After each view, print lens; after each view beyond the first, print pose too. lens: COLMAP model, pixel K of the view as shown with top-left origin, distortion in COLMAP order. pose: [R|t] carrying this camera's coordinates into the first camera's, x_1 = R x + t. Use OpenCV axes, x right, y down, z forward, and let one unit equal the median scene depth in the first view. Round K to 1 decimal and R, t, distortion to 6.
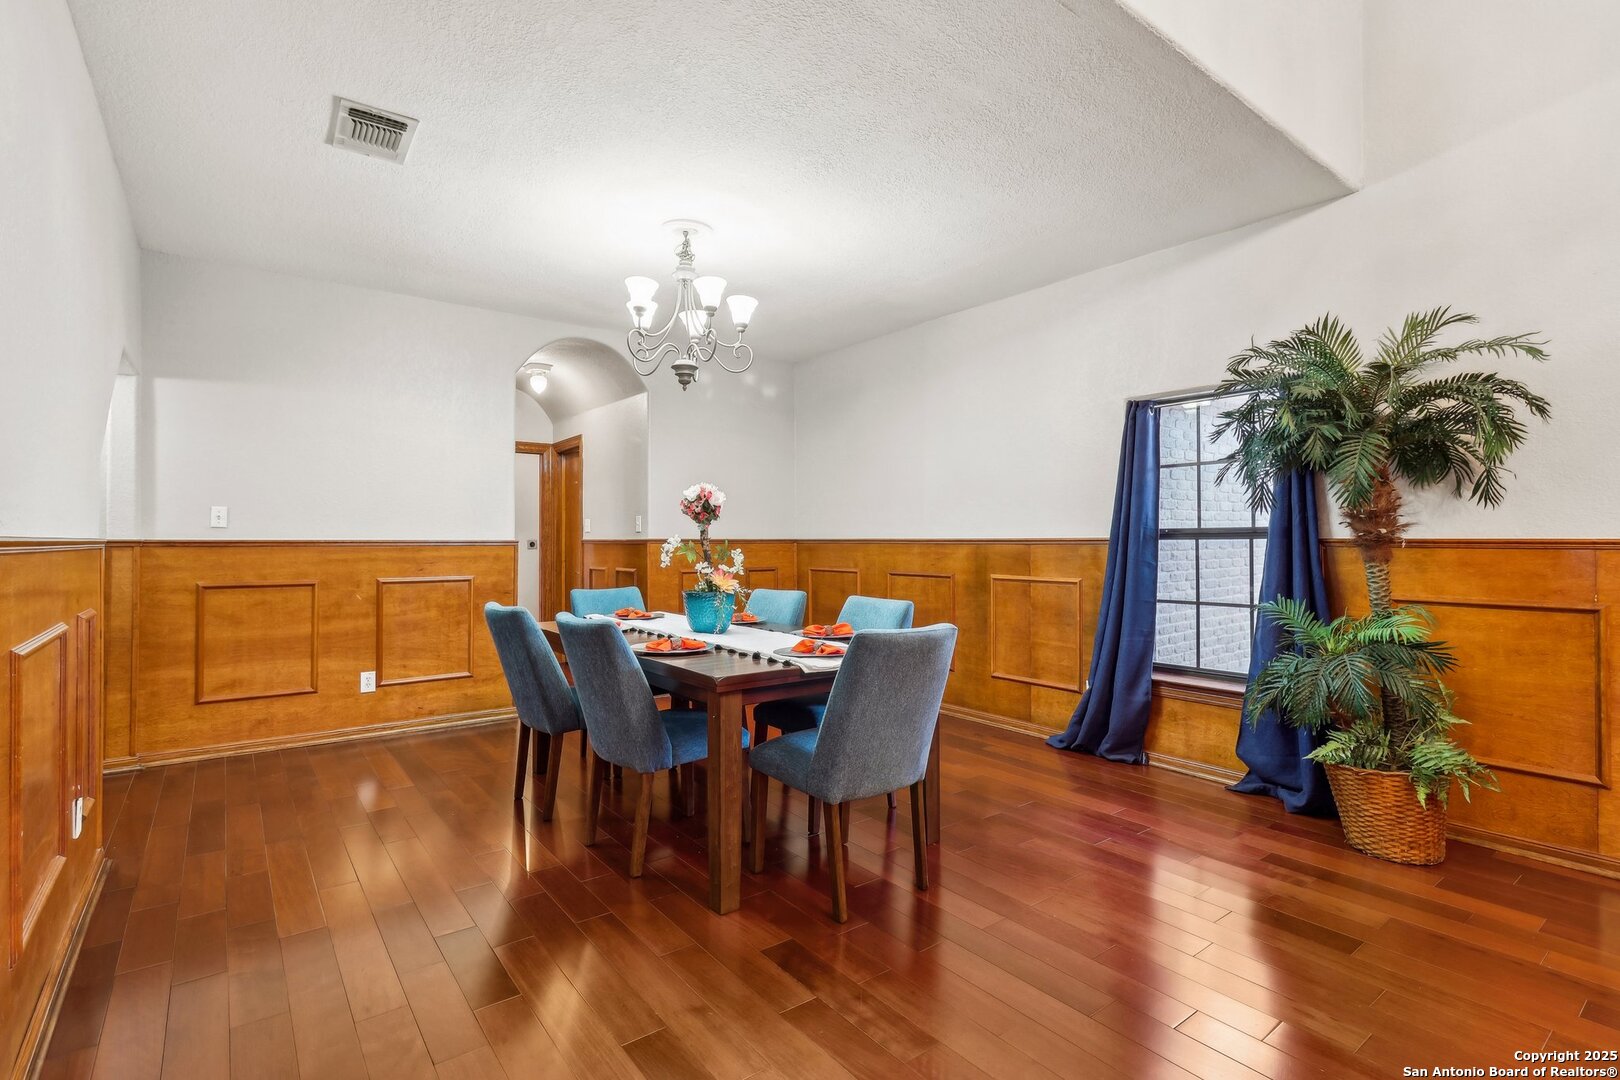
lens RADIAL K [[759.2, 0, 813.3], [0, 759.2, 535.3], [0, 0, 1]] dist [0.002744, -0.001176]
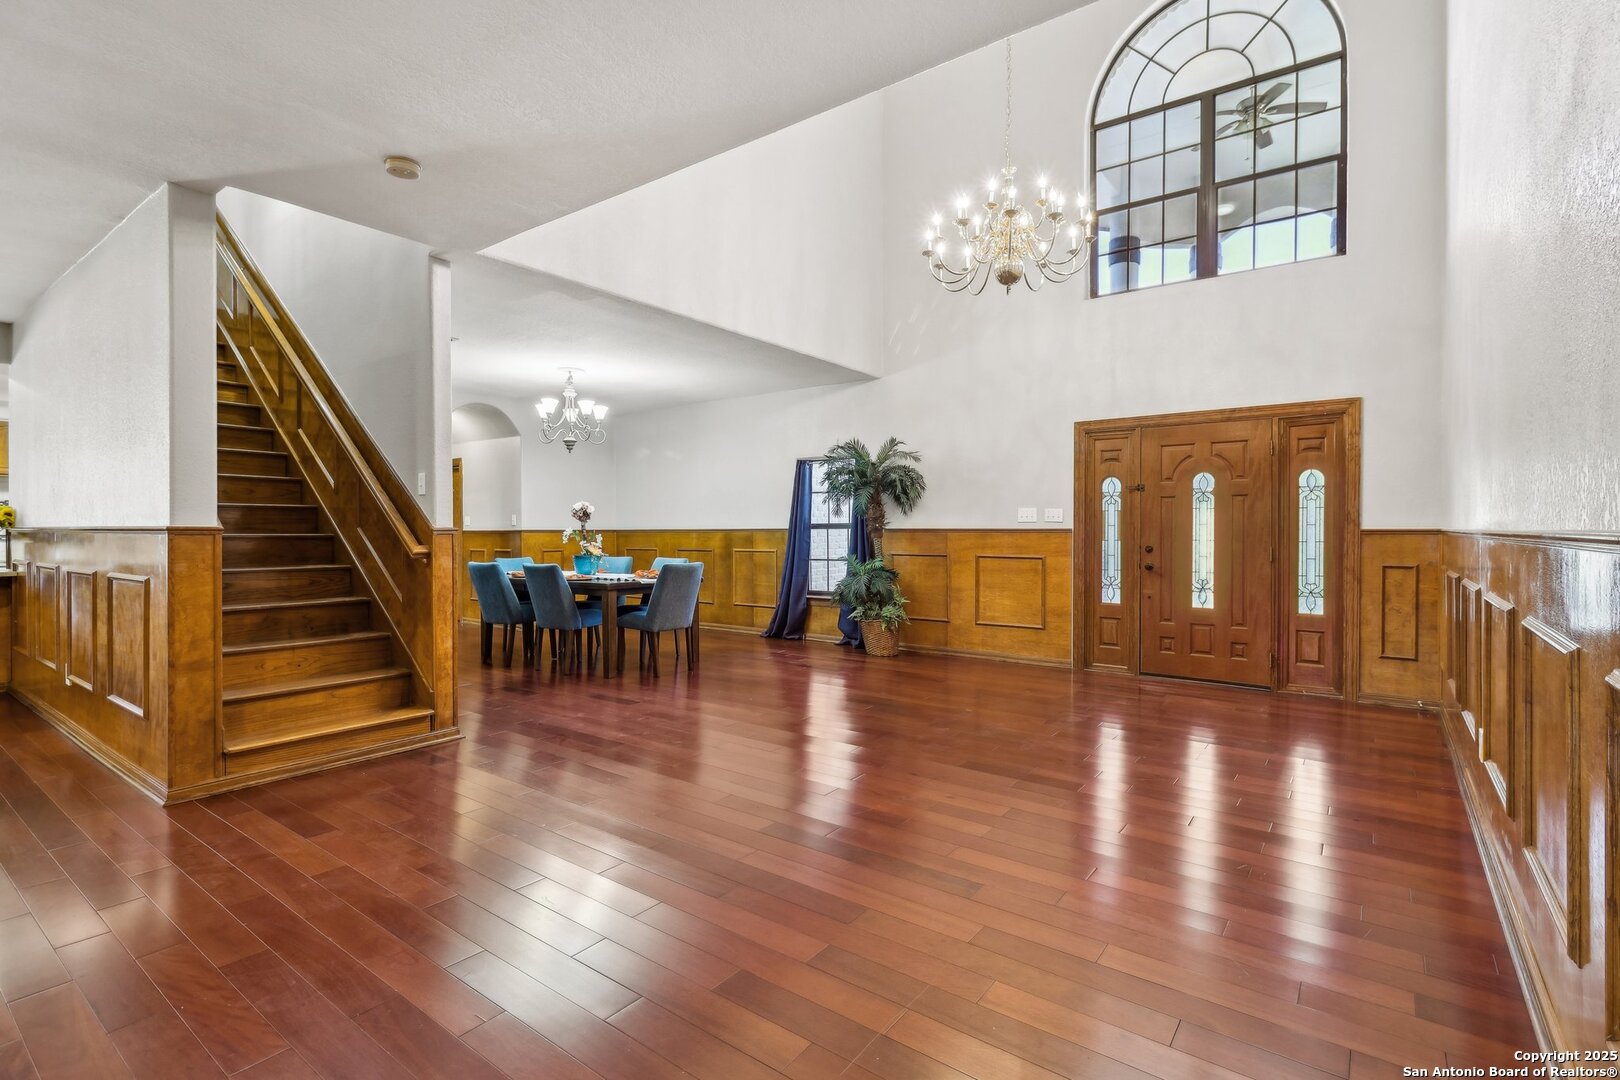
lens RADIAL K [[759.2, 0, 815.0], [0, 759.2, 534.1], [0, 0, 1]] dist [0.002744, -0.001176]
pose [[0.961284, -0.004718, 0.275519, -0.103810], [0.001639, 0.999934, 0.011404, -0.004180], [-0.275555, -0.010511, 0.961228, -1.063568]]
